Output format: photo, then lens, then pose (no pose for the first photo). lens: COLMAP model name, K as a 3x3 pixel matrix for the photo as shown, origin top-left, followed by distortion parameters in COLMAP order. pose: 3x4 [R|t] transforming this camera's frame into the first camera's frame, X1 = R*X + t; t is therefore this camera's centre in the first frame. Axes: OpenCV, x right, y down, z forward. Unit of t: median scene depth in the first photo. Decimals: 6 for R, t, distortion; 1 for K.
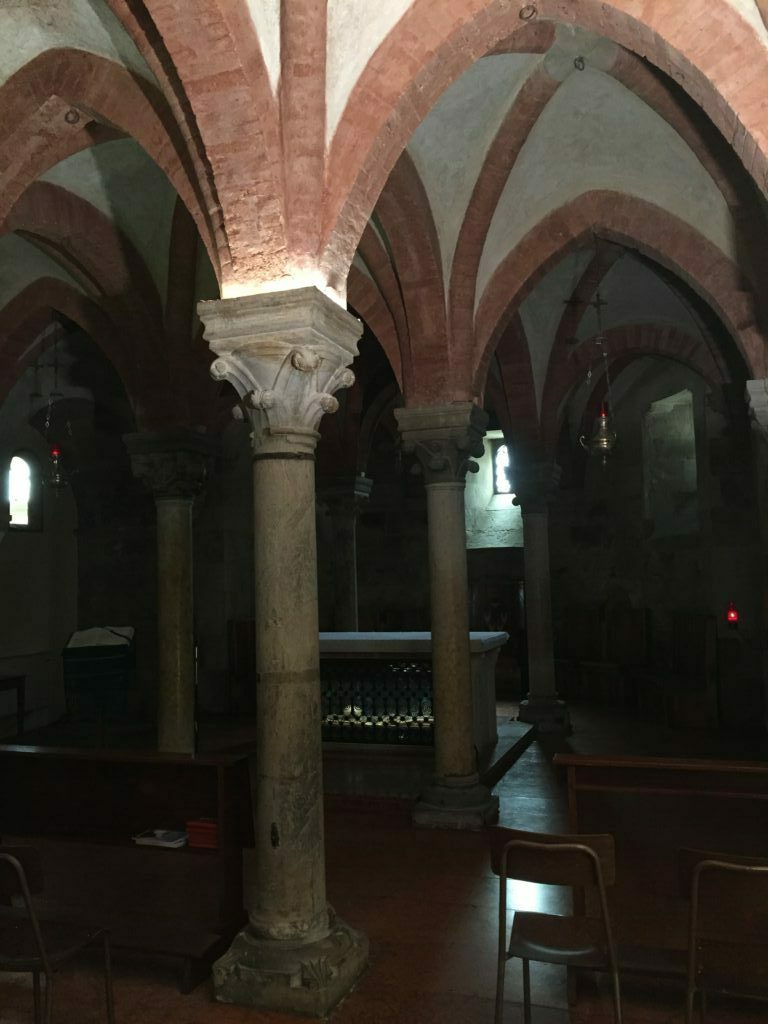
lens RADIAL K [[864.7, 0, 384.0], [0, 864.7, 512.0], [0, 0, 1]] dist [0.003680, -0.000204]
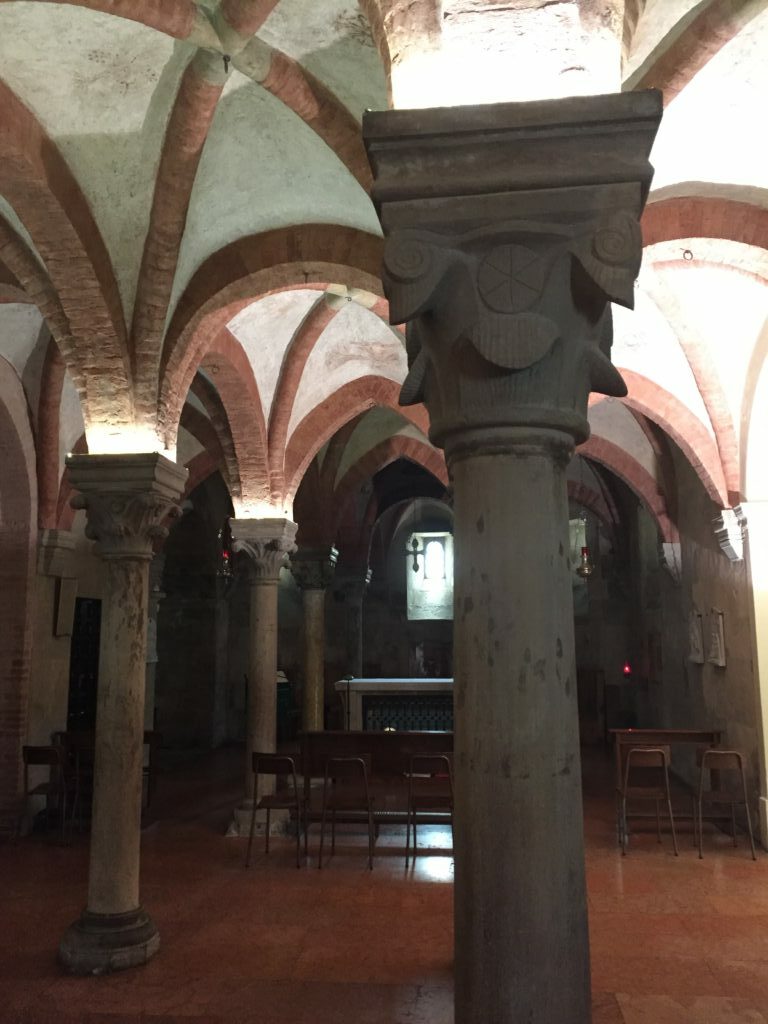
lens RADIAL K [[811.6, 0, 384.0], [0, 811.6, 512.0], [0, 0, 1]] dist [0.005181, 0.002052]
pose [[0.977229, 0.051410, 0.205864, -0.521457], [-0.035029, 0.995980, -0.082440, -0.046323], [-0.209274, 0.073352, 0.975102, -0.589295]]
